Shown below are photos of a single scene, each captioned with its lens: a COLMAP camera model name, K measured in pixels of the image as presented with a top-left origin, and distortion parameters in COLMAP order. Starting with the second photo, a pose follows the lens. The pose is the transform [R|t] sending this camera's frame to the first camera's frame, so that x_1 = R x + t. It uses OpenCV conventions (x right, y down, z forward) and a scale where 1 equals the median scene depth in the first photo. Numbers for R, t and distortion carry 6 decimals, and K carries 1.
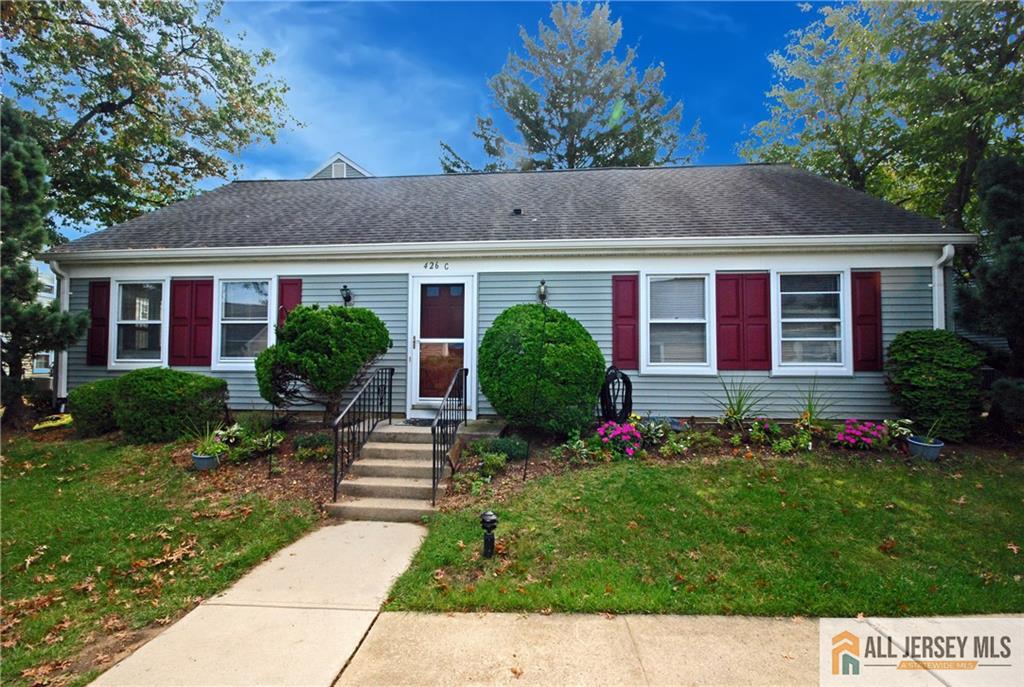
lens RADIAL K [[475.6, 0, 507.1], [0, 475.6, 318.1], [0, 0, 1]] dist [-0.001650, -0.000134]
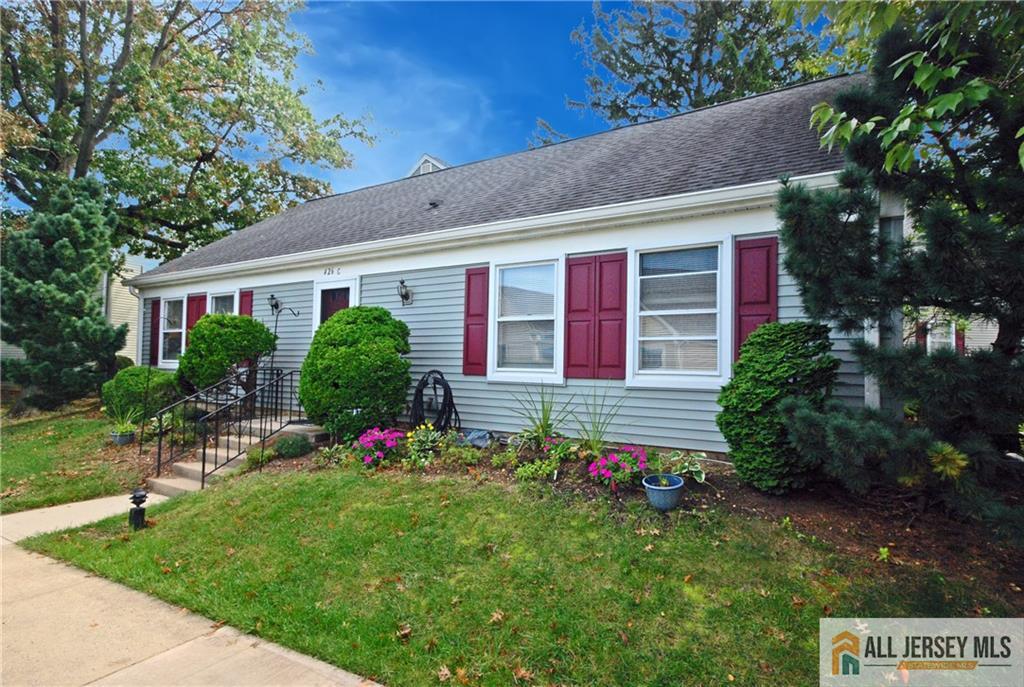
lens RADIAL K [[564.6, 0, 511.8], [0, 564.6, 325.8], [0, 0, 1]] dist [0.017127, 0.000792]
pose [[0.874675, -0.022094, -0.484206, 0.823196], [0.030400, 0.999494, 0.009307, 0.009034], [0.483756, -0.022861, 0.874904, 0.120634]]
